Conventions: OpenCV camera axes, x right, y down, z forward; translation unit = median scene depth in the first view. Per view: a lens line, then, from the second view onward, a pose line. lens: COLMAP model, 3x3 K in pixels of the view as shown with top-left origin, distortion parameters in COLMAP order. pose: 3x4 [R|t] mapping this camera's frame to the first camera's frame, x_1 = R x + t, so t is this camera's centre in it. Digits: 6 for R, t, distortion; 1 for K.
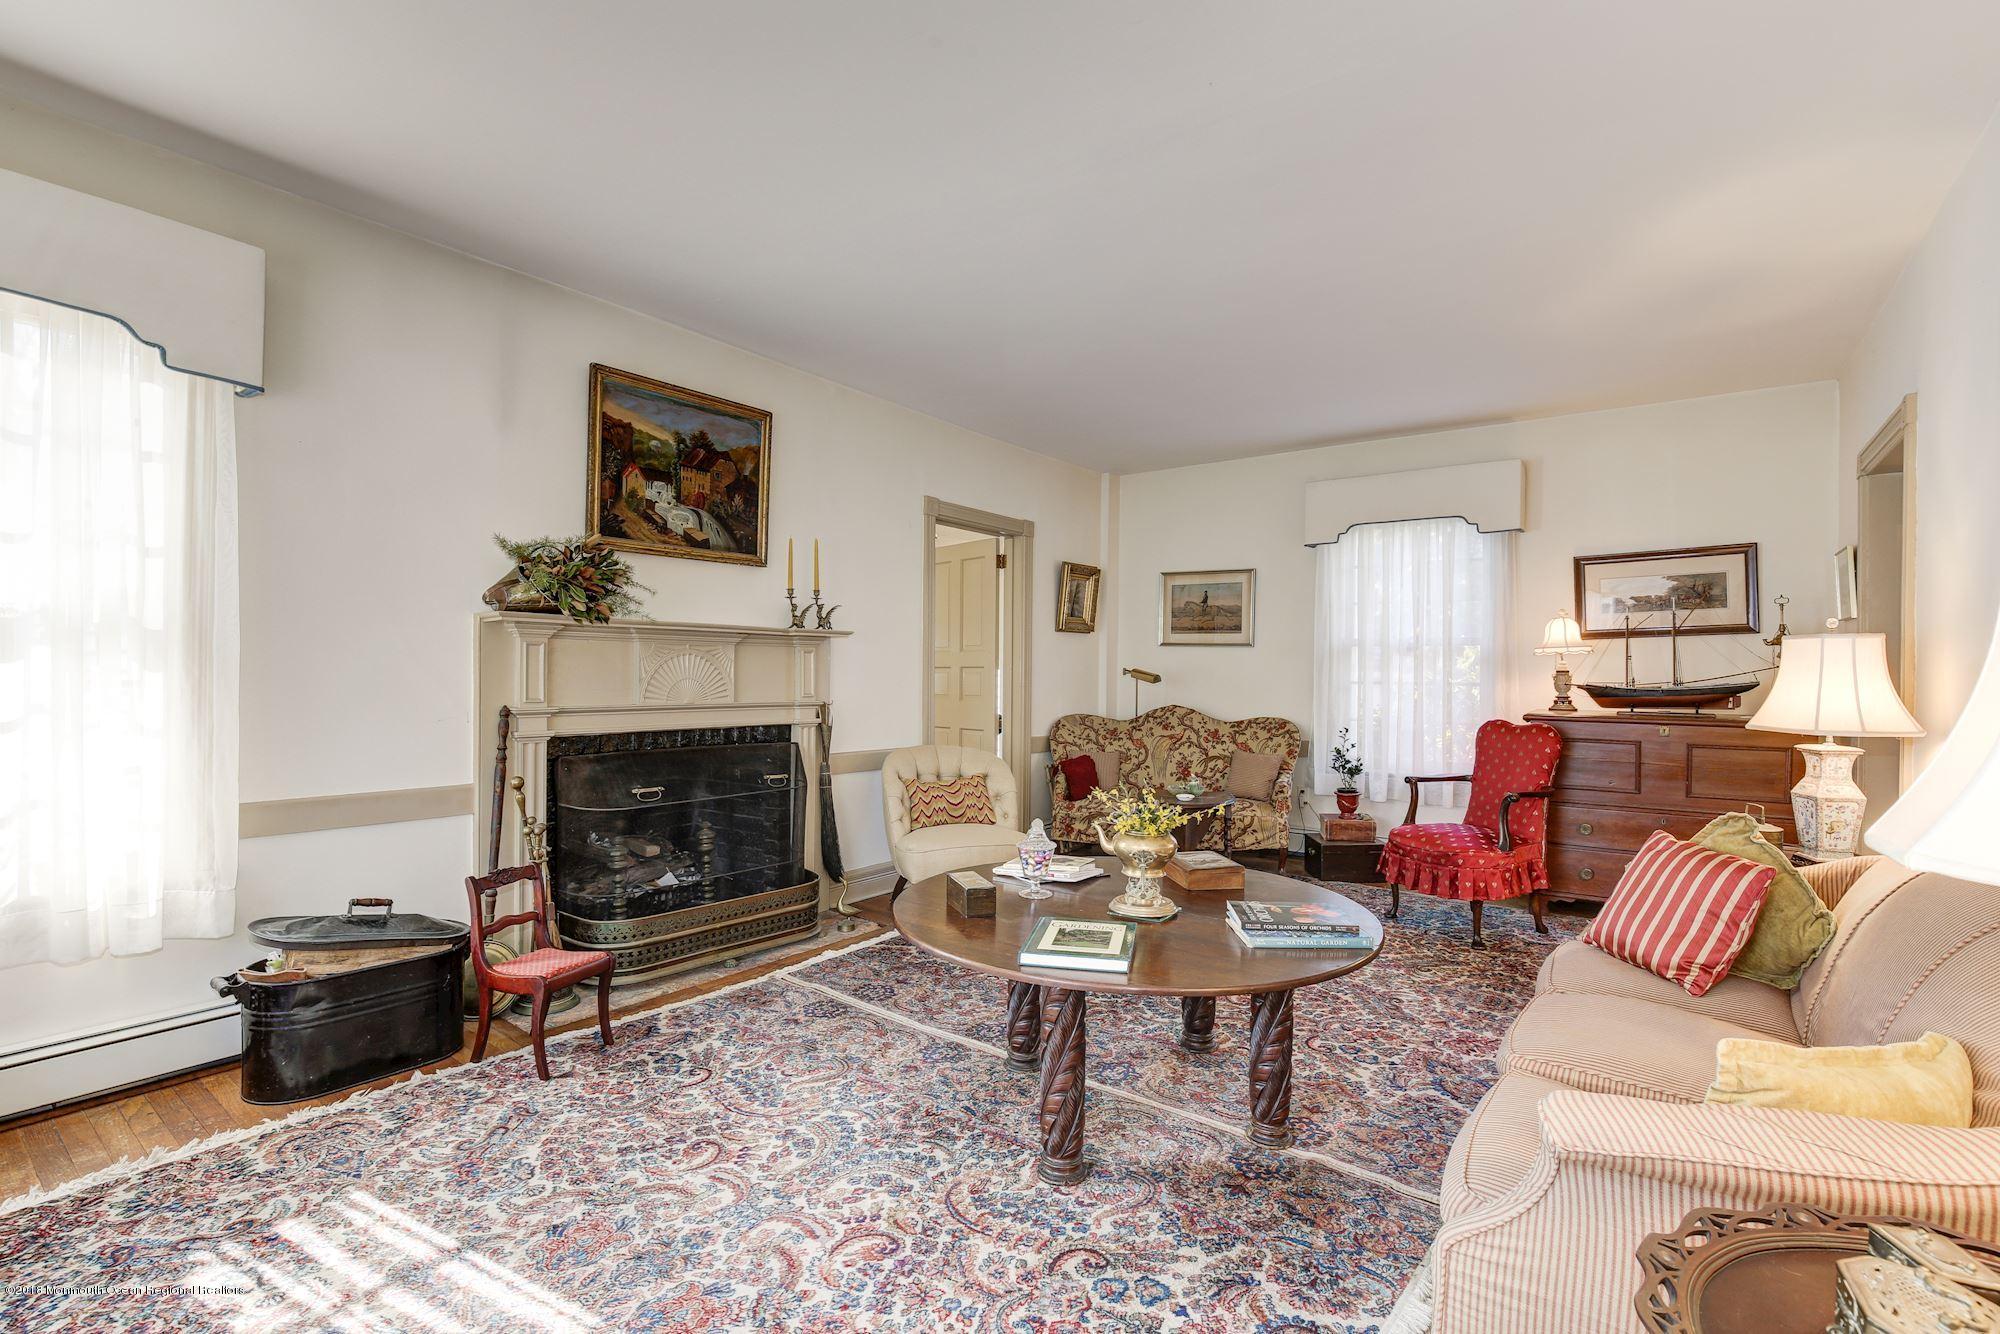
lens RADIAL K [[908.2, 0, 1009.2], [0, 908.2, 671.4], [0, 0, 1]] dist [-0.013157, 0.001207]
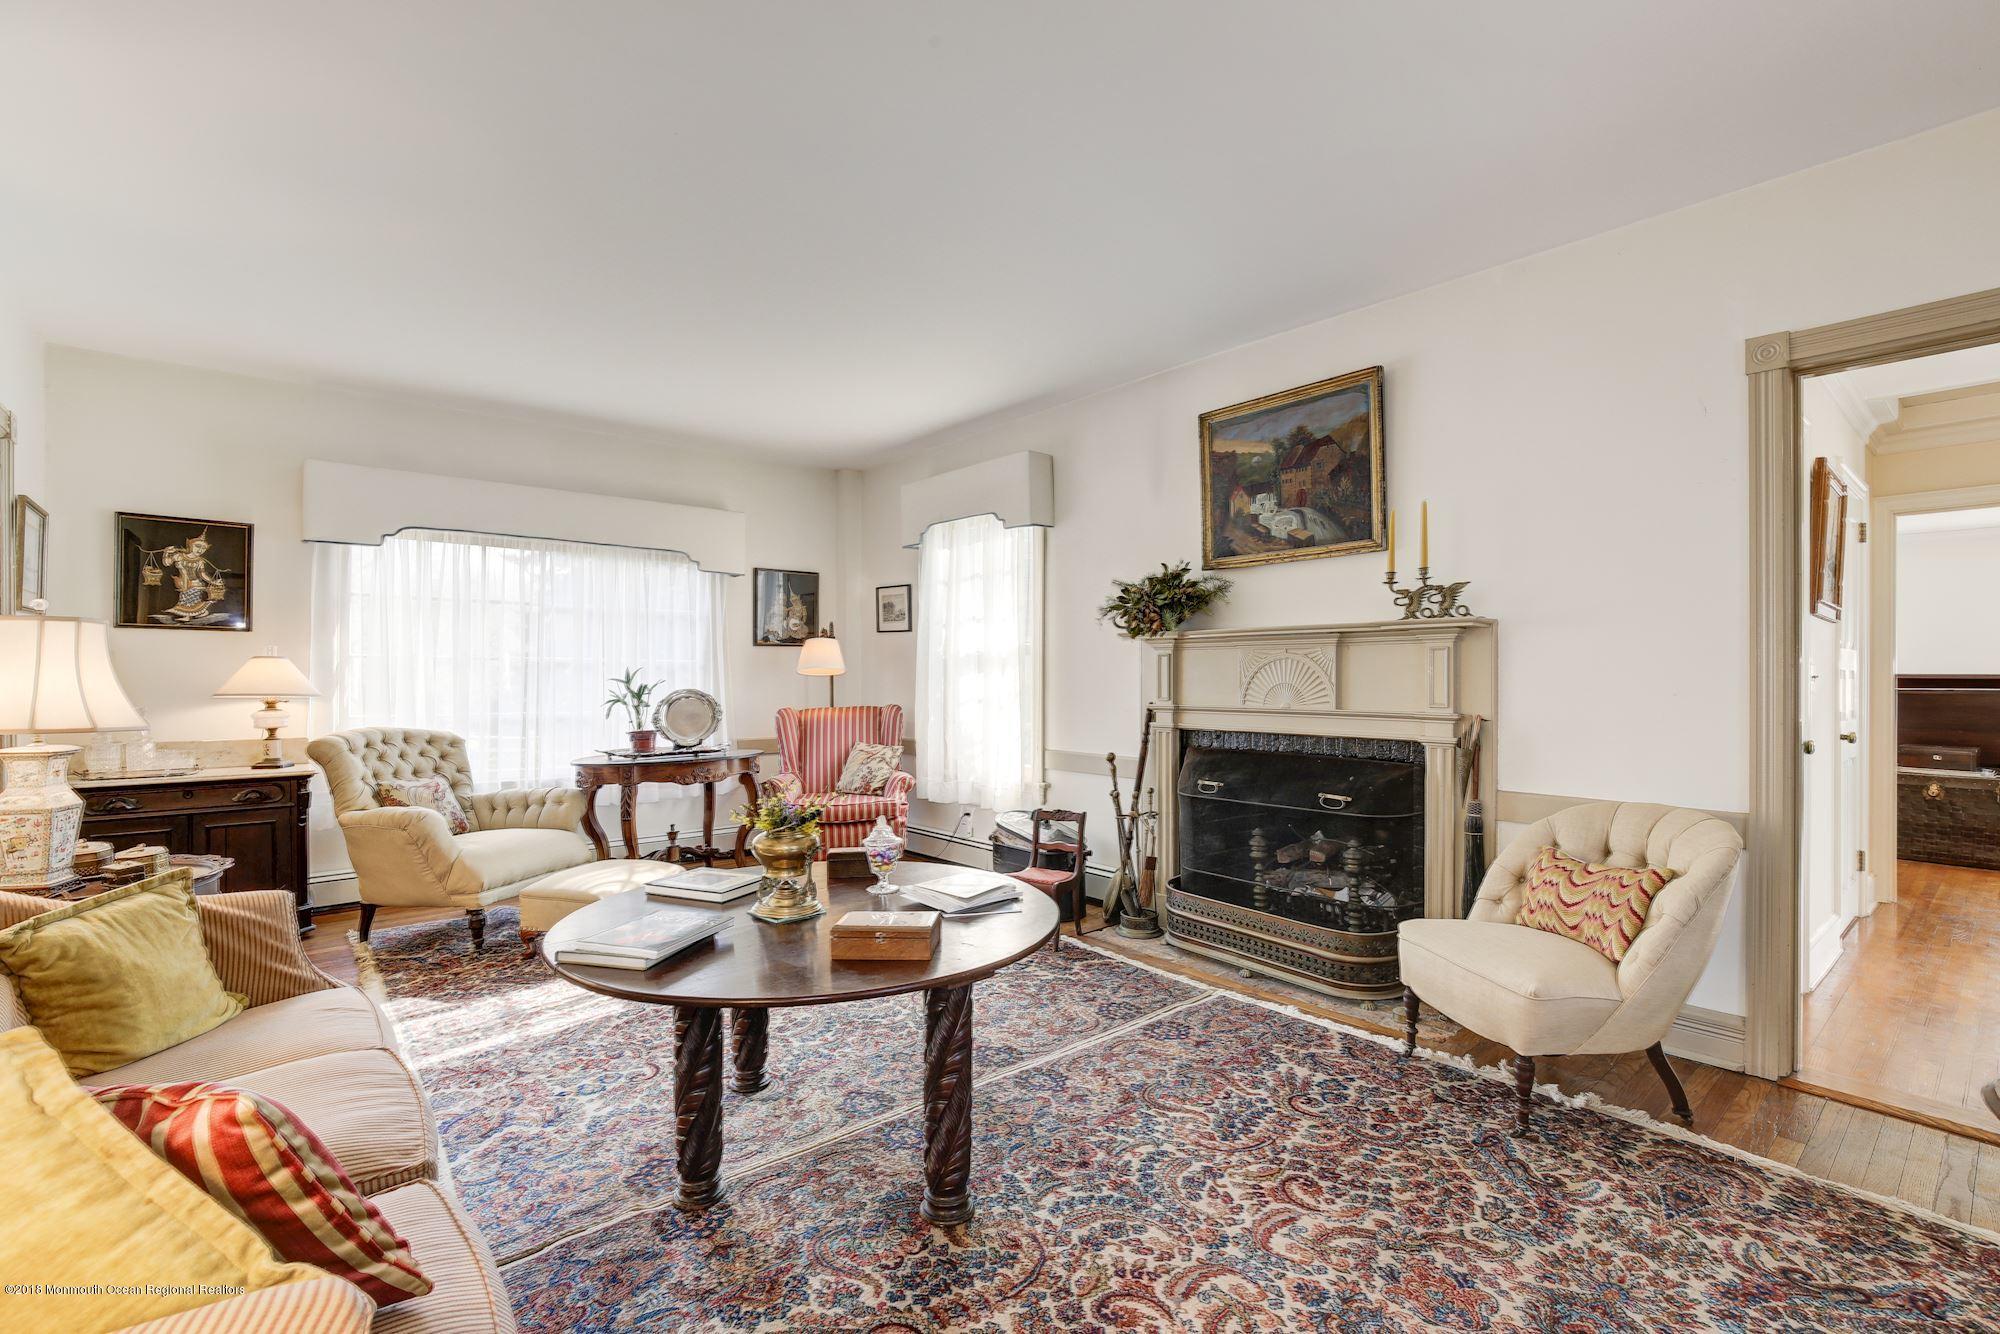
lens RADIAL K [[908.2, 0, 1011.0], [0, 908.2, 666.4], [0, 0, 1]] dist [-0.013157, 0.001207]
pose [[-0.219957, -0.022362, -0.975253, 0.698218], [-0.001650, 0.999744, -0.022551, 0.013586], [0.975508, -0.003352, -0.219938, 0.955067]]
